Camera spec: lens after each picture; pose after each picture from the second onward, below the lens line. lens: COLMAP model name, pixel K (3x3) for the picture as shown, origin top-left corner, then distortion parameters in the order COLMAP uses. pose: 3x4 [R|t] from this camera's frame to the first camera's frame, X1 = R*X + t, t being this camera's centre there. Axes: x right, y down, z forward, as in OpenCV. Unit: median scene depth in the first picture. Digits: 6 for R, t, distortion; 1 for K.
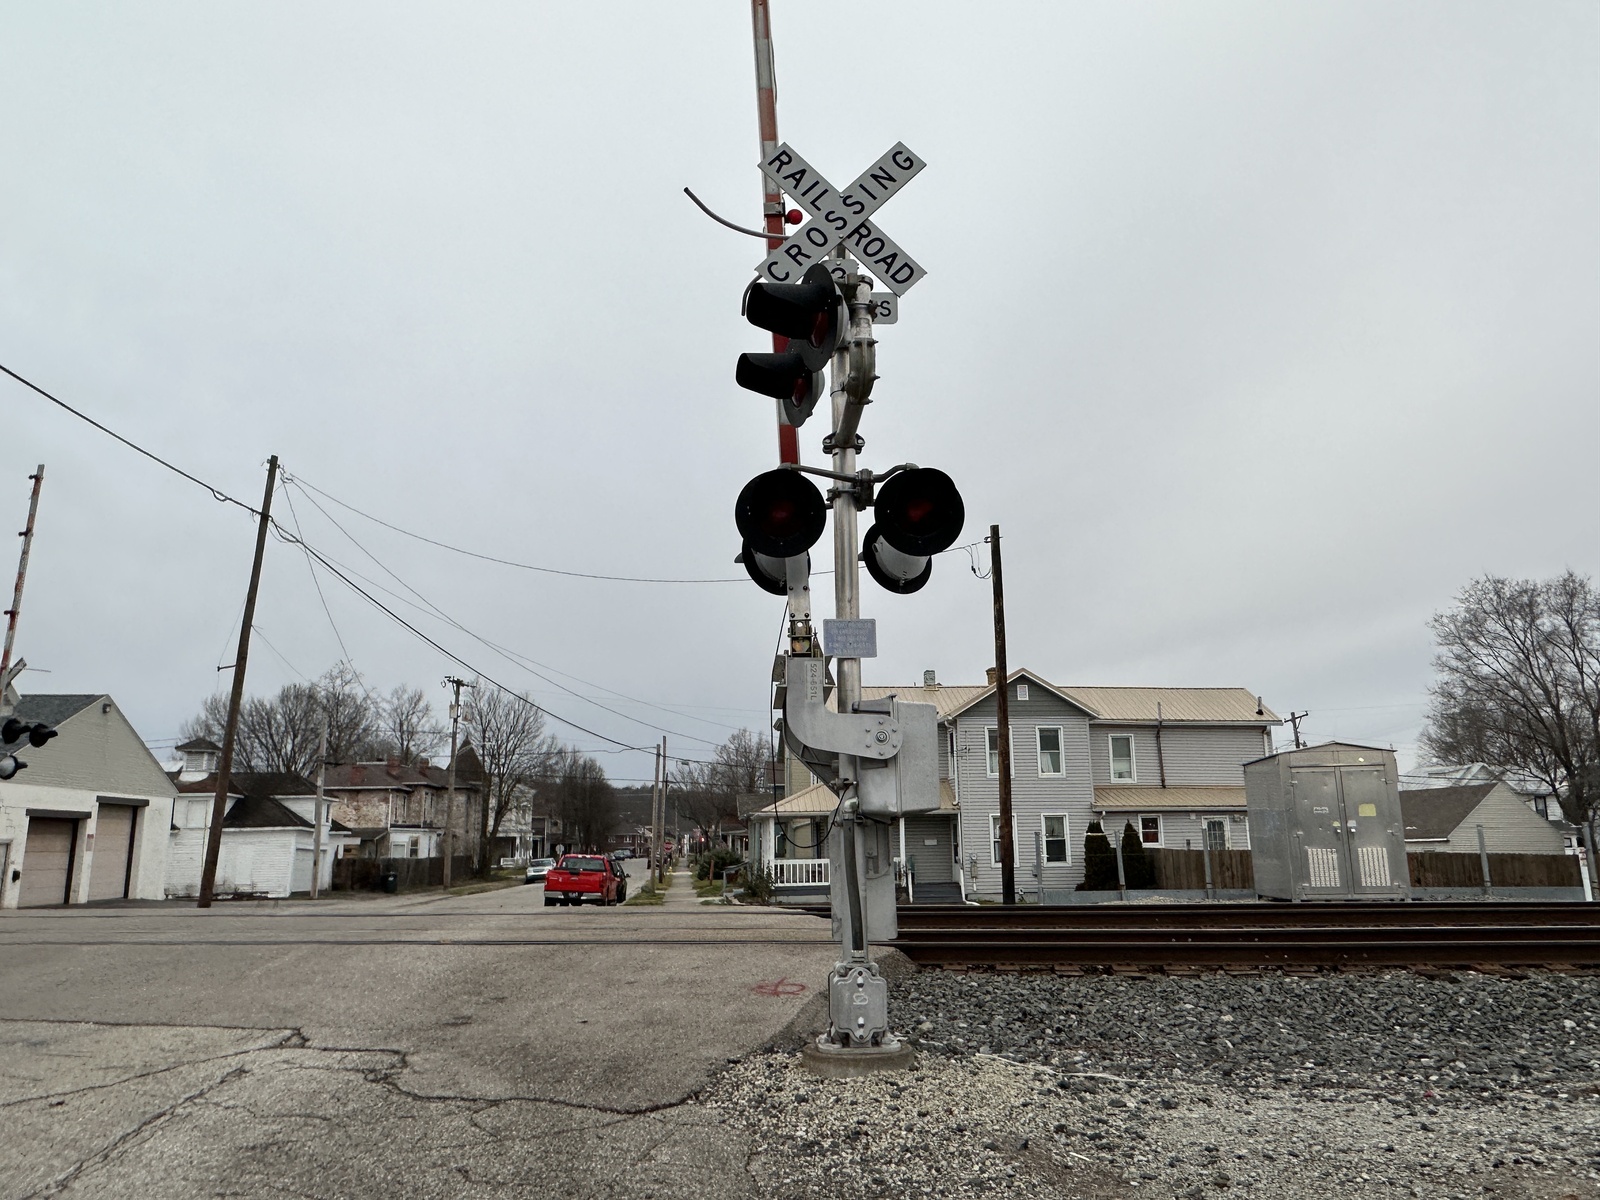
lens RADIAL K [[1068.4, 0, 804.3], [0, 1068.4, 613.6], [0, 0, 1]] dist [-0.008603, 0.003990]
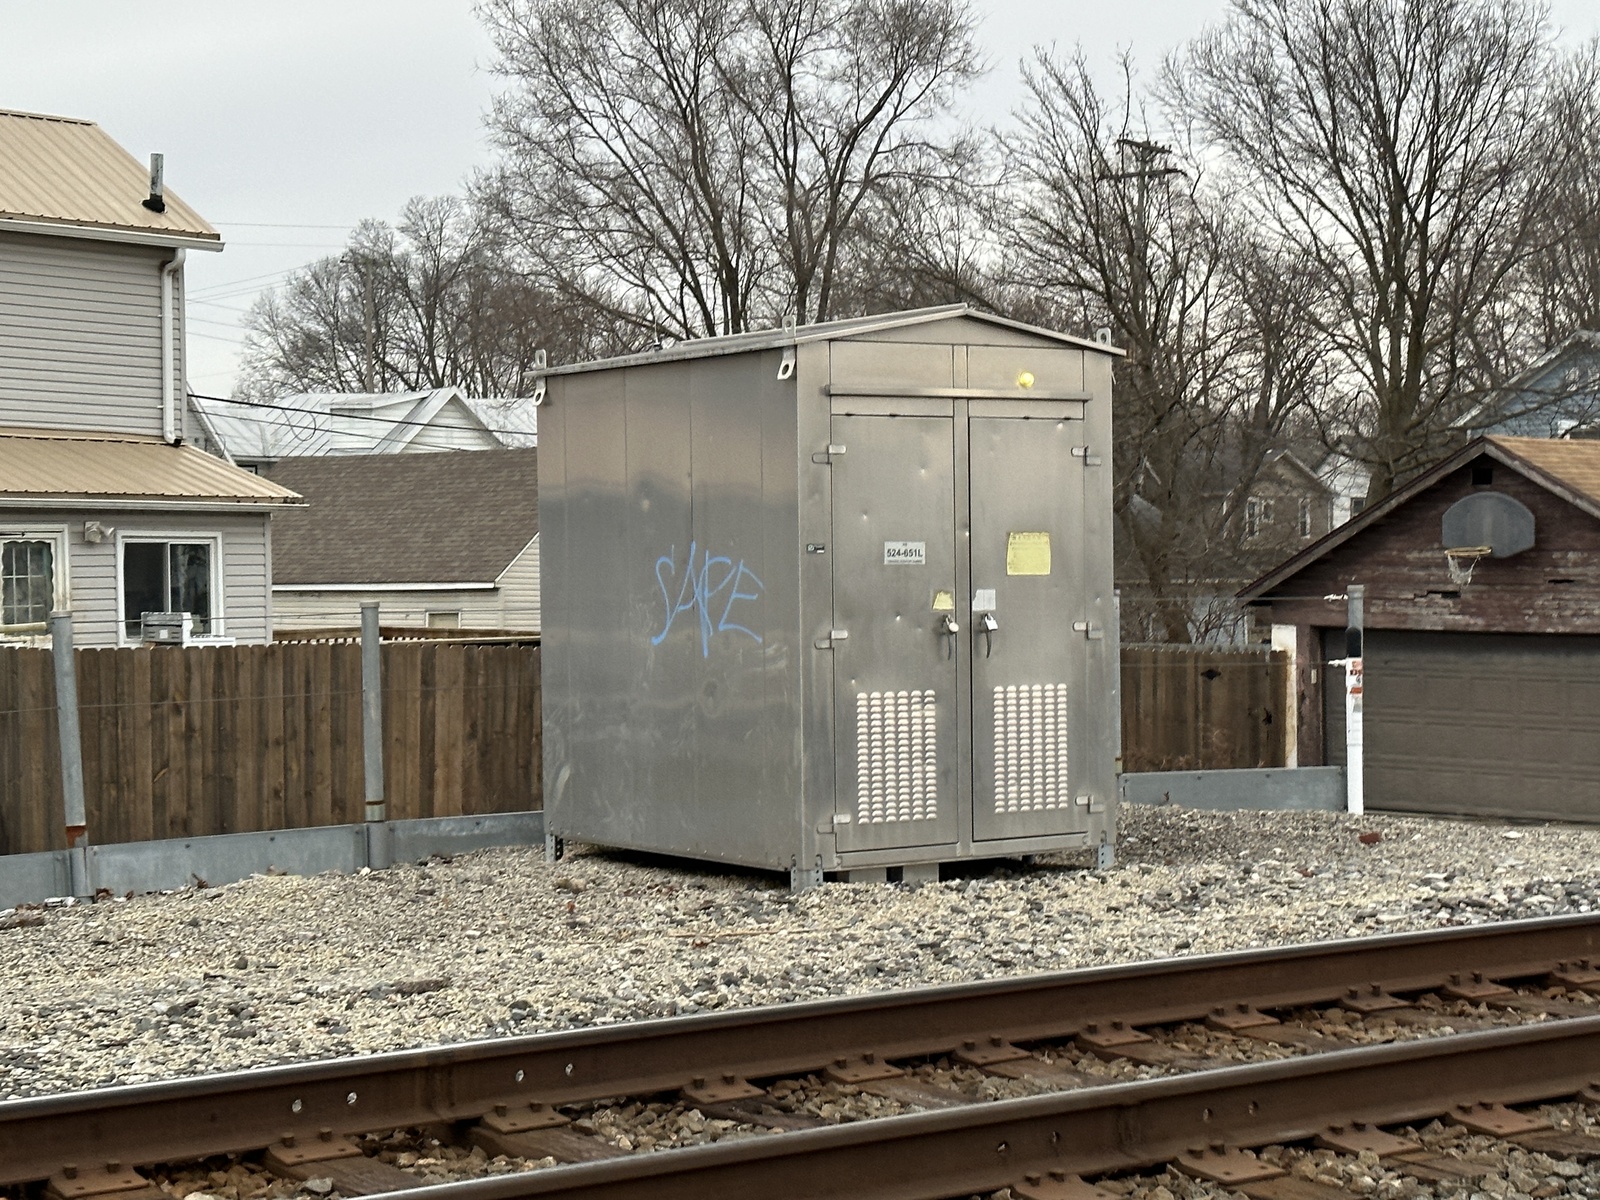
lens RADIAL K [[2905.2, 0, 815.8], [0, 2905.2, 602.9], [0, 0, 1]] dist [0.121267, 0.000000]
pose [[0.736405, -0.004636, 0.676525, -0.026299], [-0.146446, 0.975176, 0.166091, 0.047536], [-0.660501, -0.221385, 0.717445, 0.297696]]
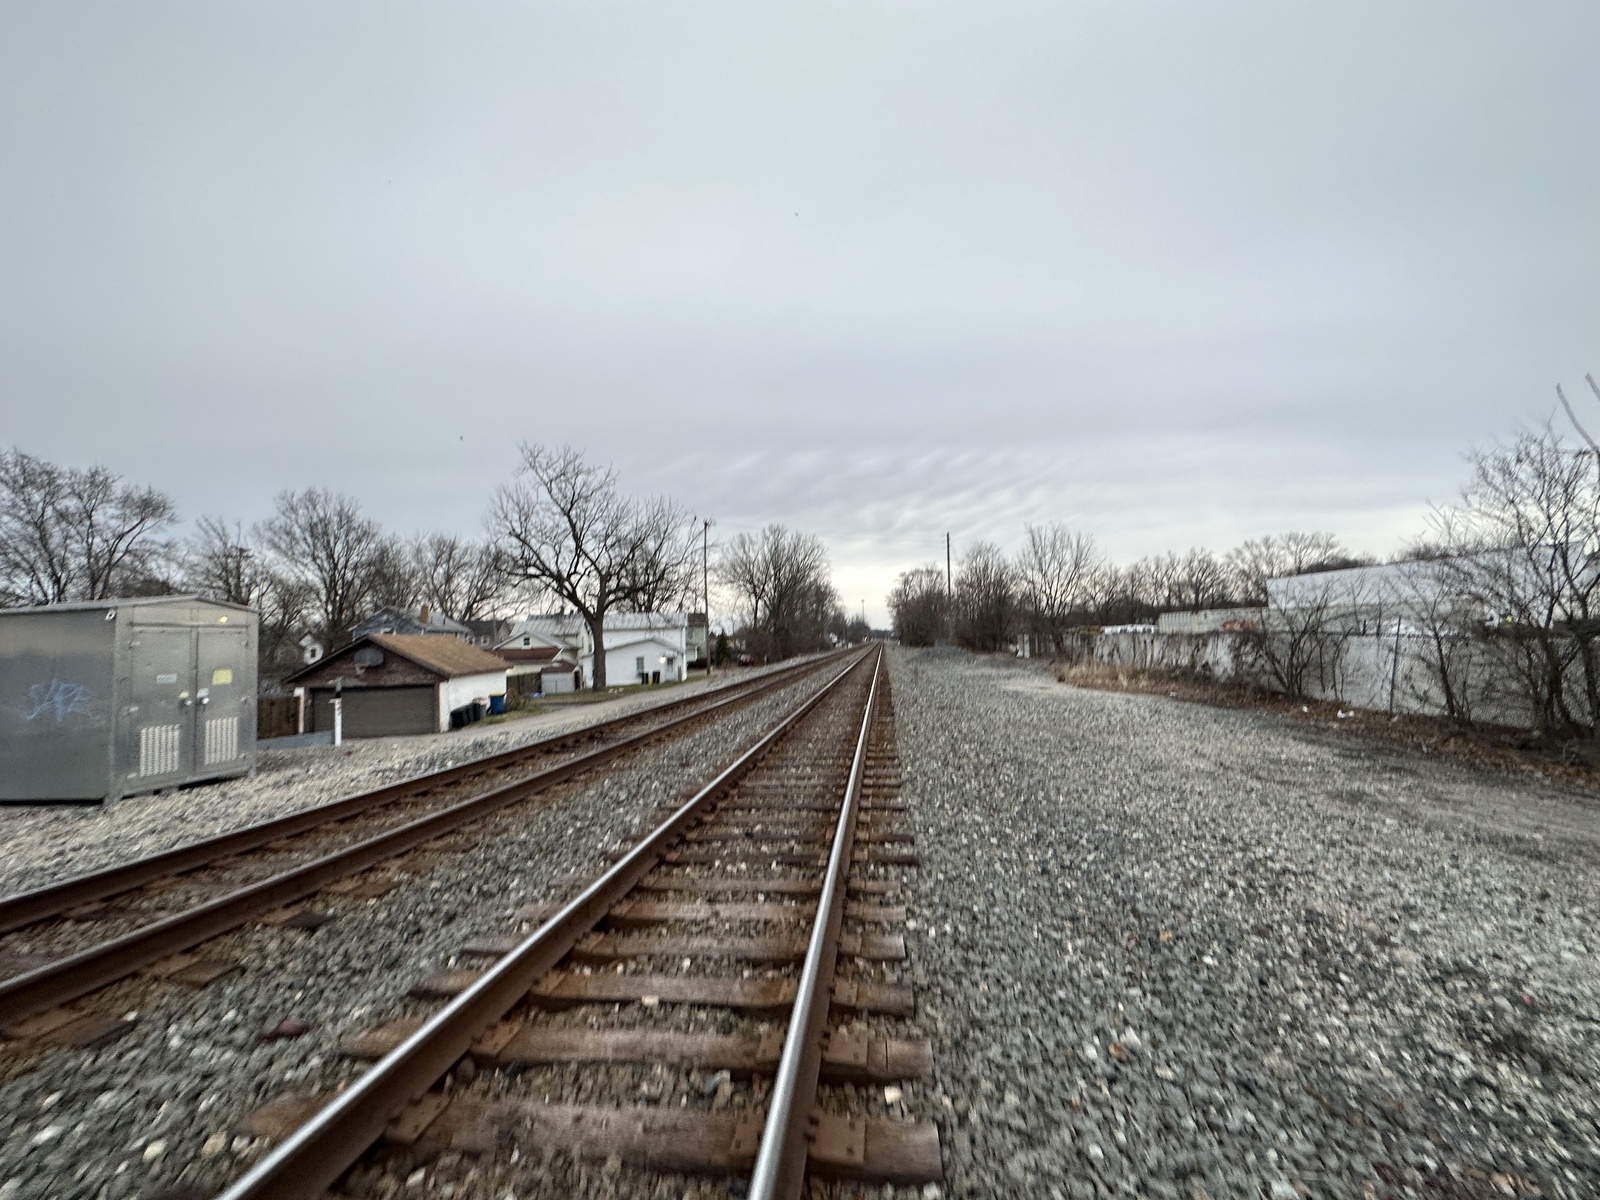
lens RADIAL K [[636.5, 0, 803.8], [0, 636.5, 599.7], [0, 0, 1]] dist [-0.003587, 0.000814]
pose [[-0.014209, 0.081871, 0.996542, -0.003240], [-0.176991, 0.980699, -0.083093, 0.050640], [-0.984110, -0.177560, 0.000555, 0.338173]]
